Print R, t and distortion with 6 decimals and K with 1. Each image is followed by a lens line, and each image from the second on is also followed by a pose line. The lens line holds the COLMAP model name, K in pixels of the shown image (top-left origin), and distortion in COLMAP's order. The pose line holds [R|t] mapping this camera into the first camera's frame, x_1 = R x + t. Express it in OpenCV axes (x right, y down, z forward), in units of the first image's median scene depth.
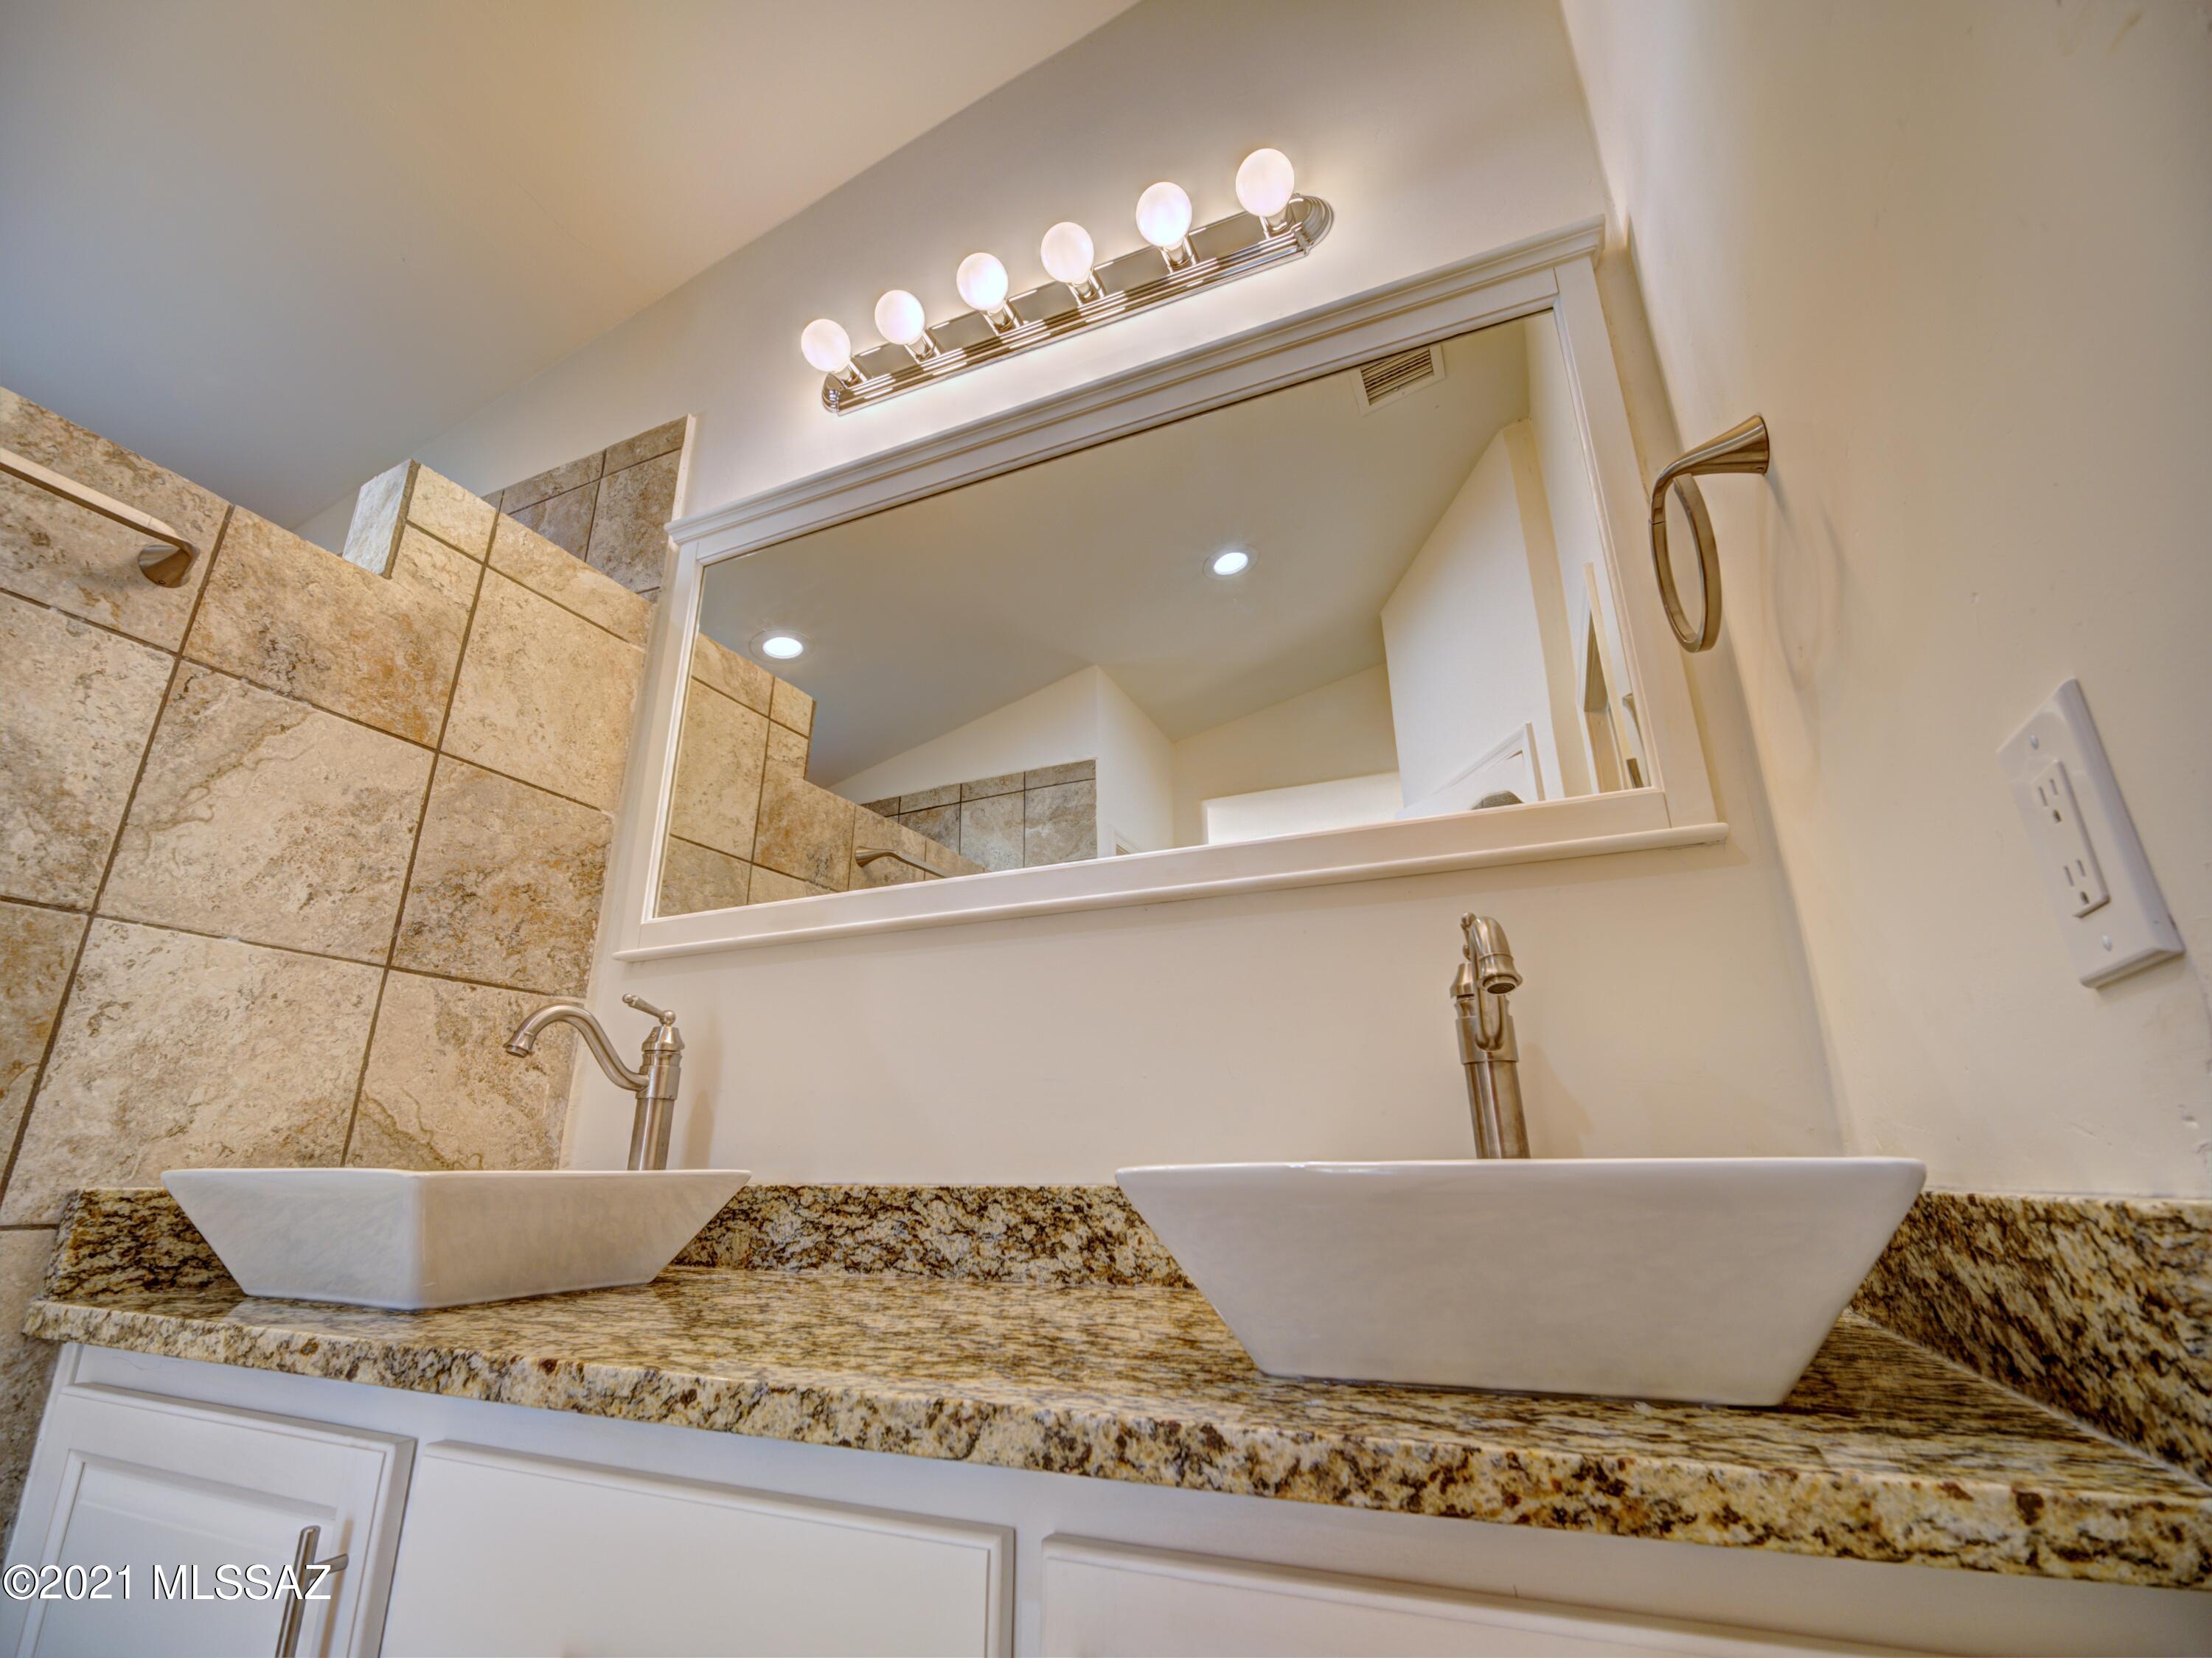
lens RADIAL K [[1020.1, 0, 1072.2], [0, 1020.1, 794.8], [0, 0, 1]] dist [-0.016103, -0.001645]
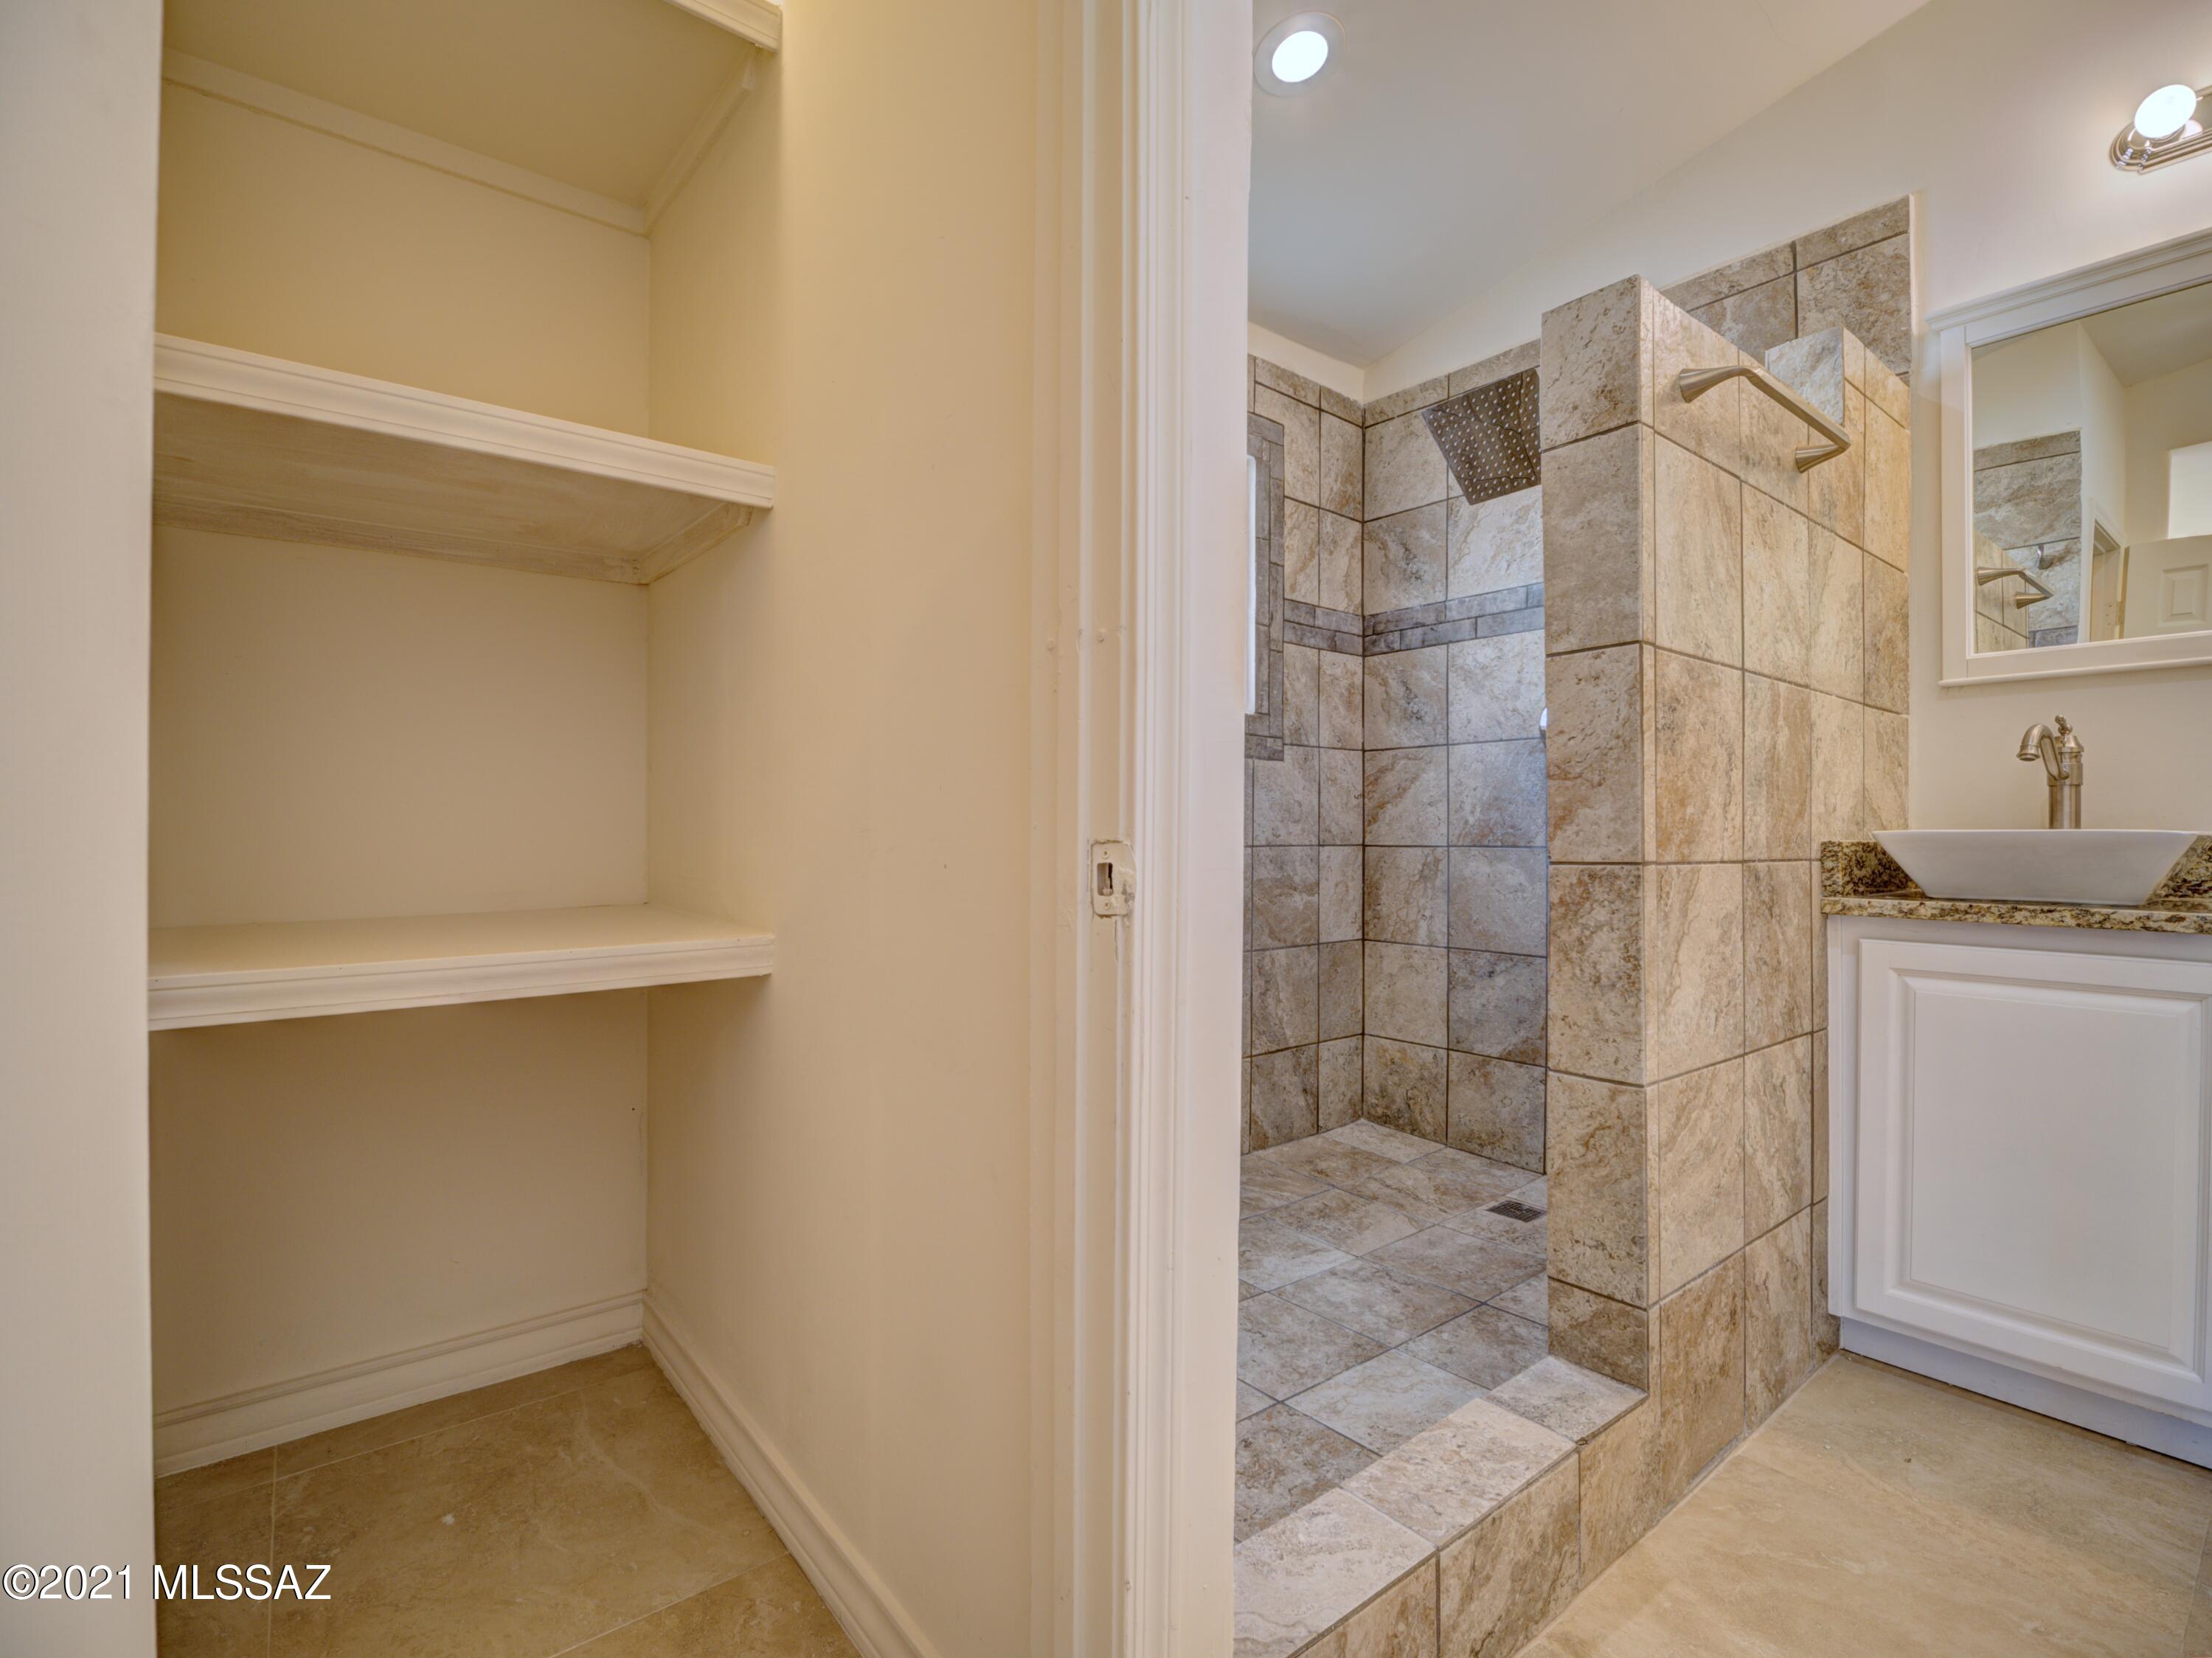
lens RADIAL K [[1020.2, 0, 1093.5], [0, 1020.2, 836.3], [0, 0, 1]] dist [-0.016103, -0.001645]
pose [[0.889493, 0.011915, -0.456793, -1.139631], [0.146720, 0.939281, 0.310202, -0.318688], [0.432753, -0.342943, 0.833736, -0.928289]]
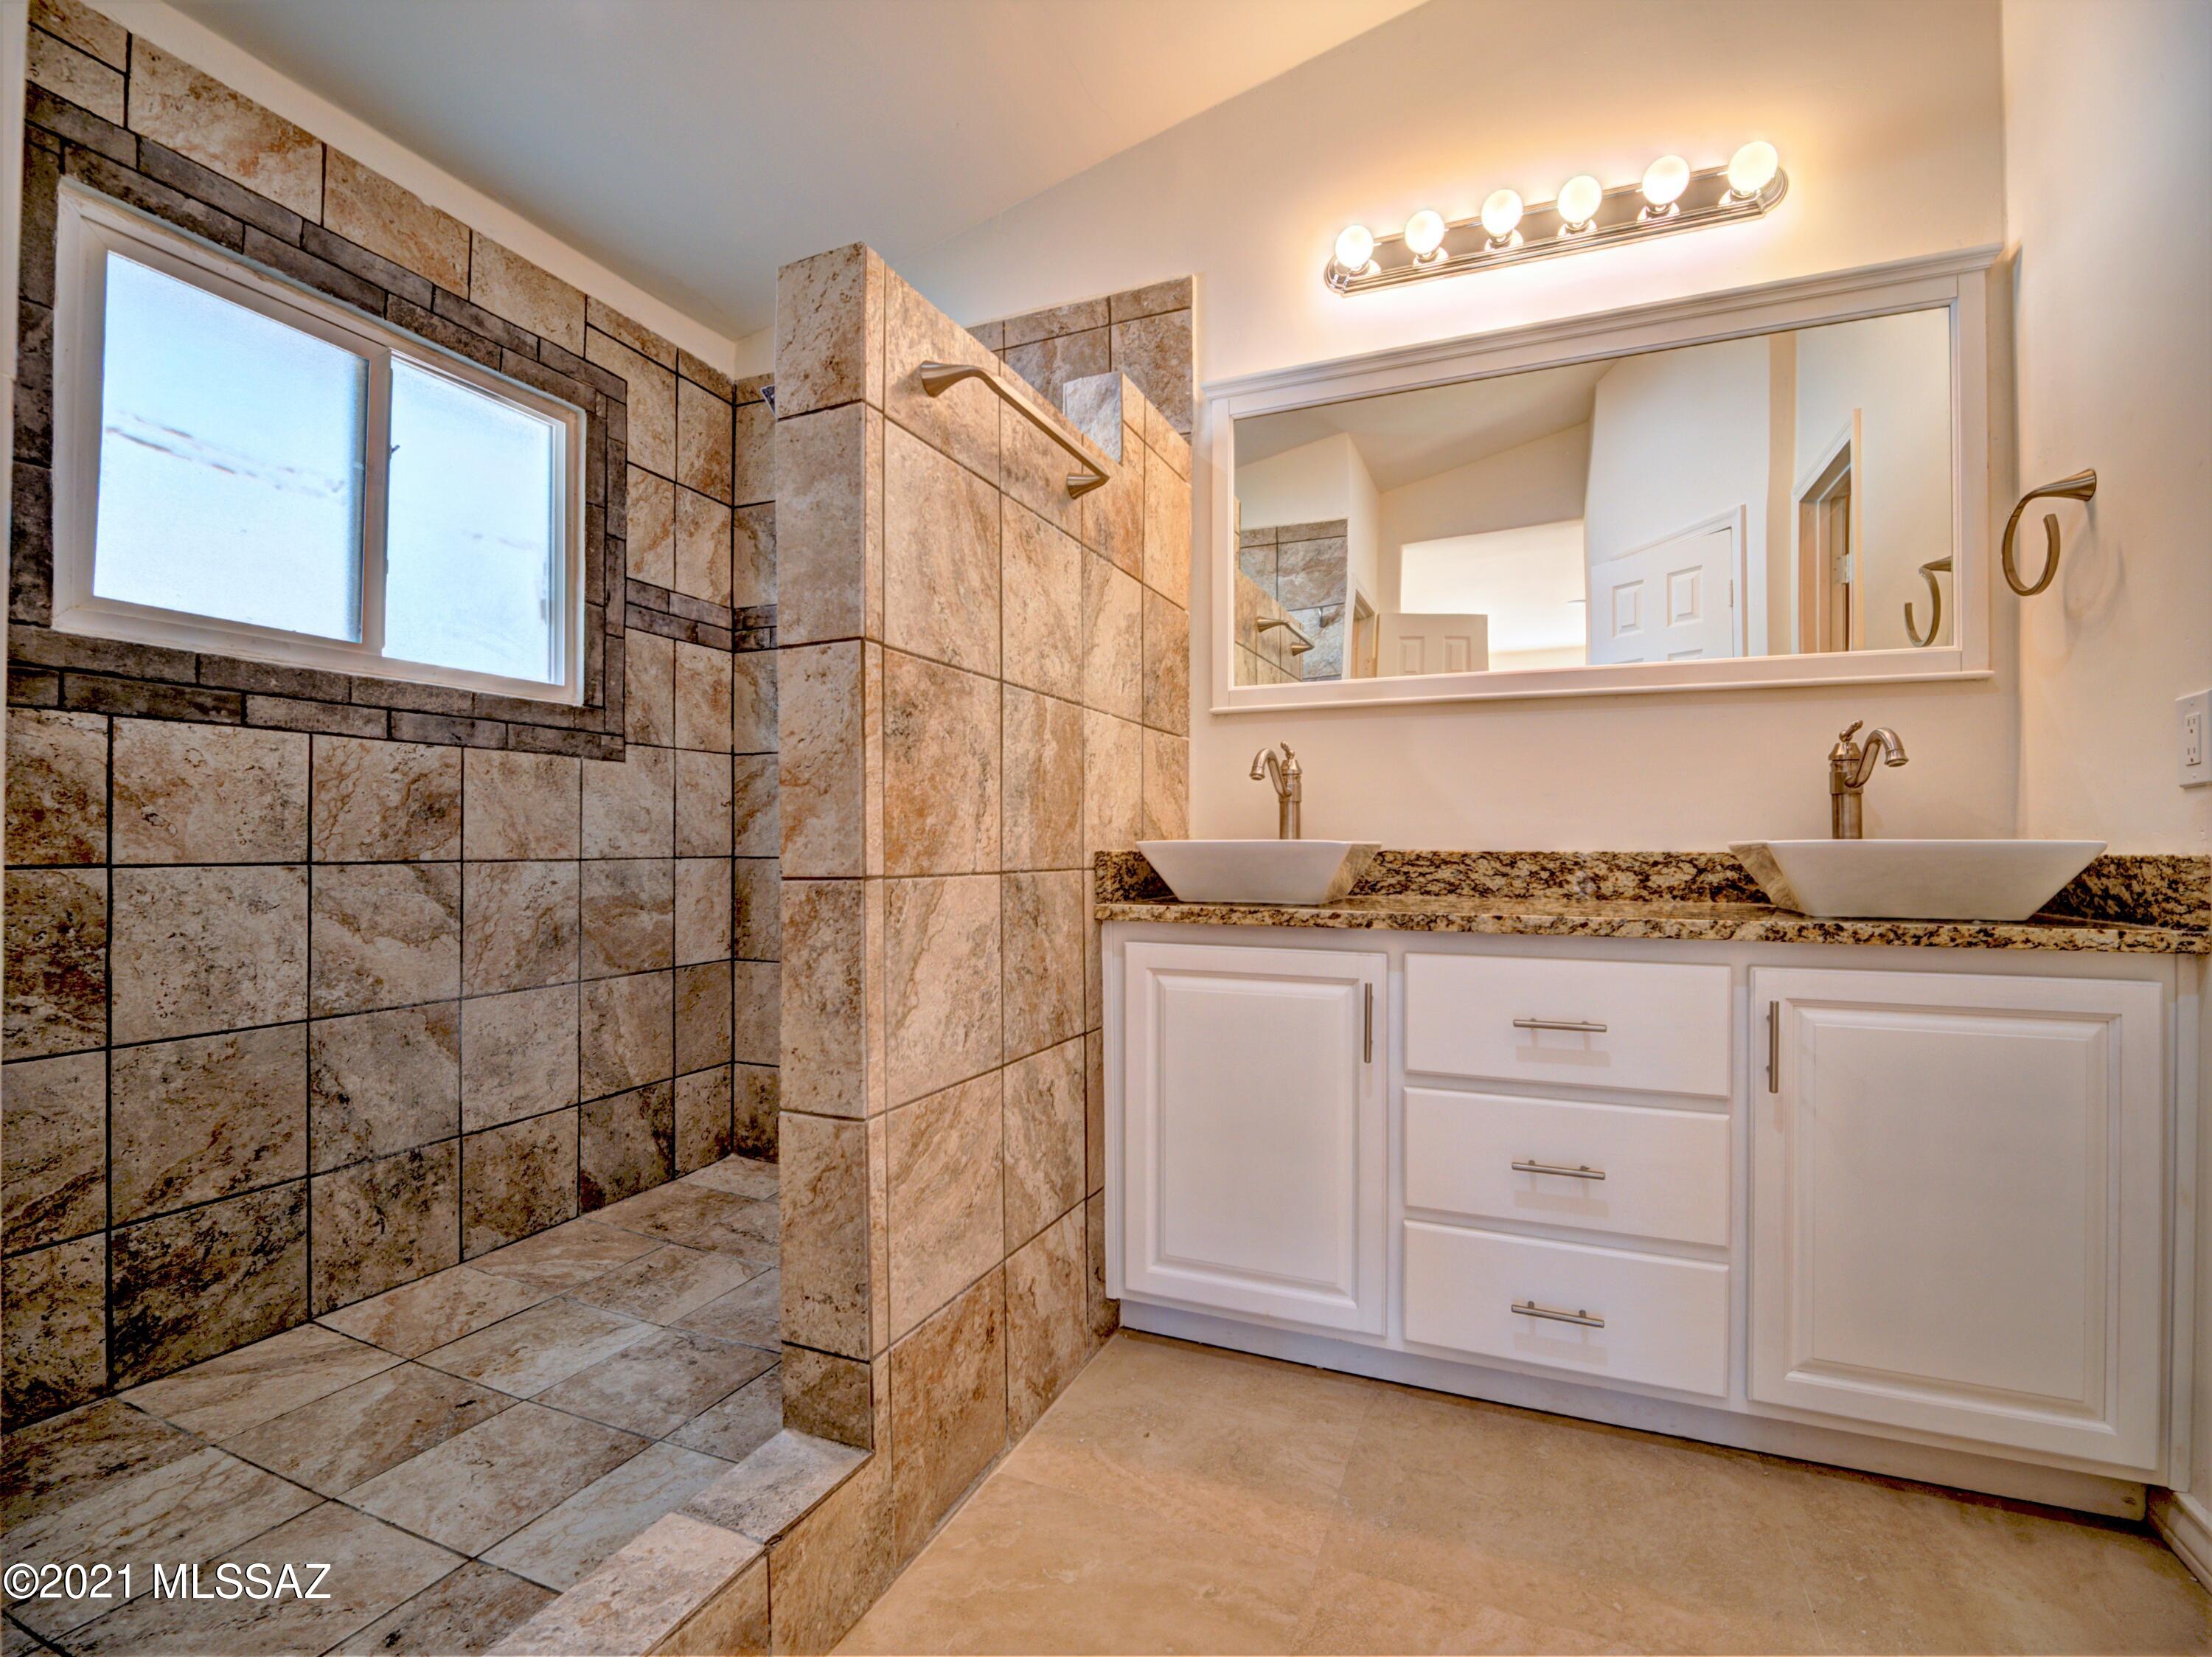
lens RADIAL K [[1020.3, 0, 1093.9], [0, 1020.3, 838.0], [0, 0, 1]] dist [-0.016103, -0.001645]
pose [[0.999806, 0.008221, 0.017898, -0.886344], [-0.013770, 0.941490, 0.336760, -0.242523], [-0.014082, -0.336941, 0.941420, -0.701317]]
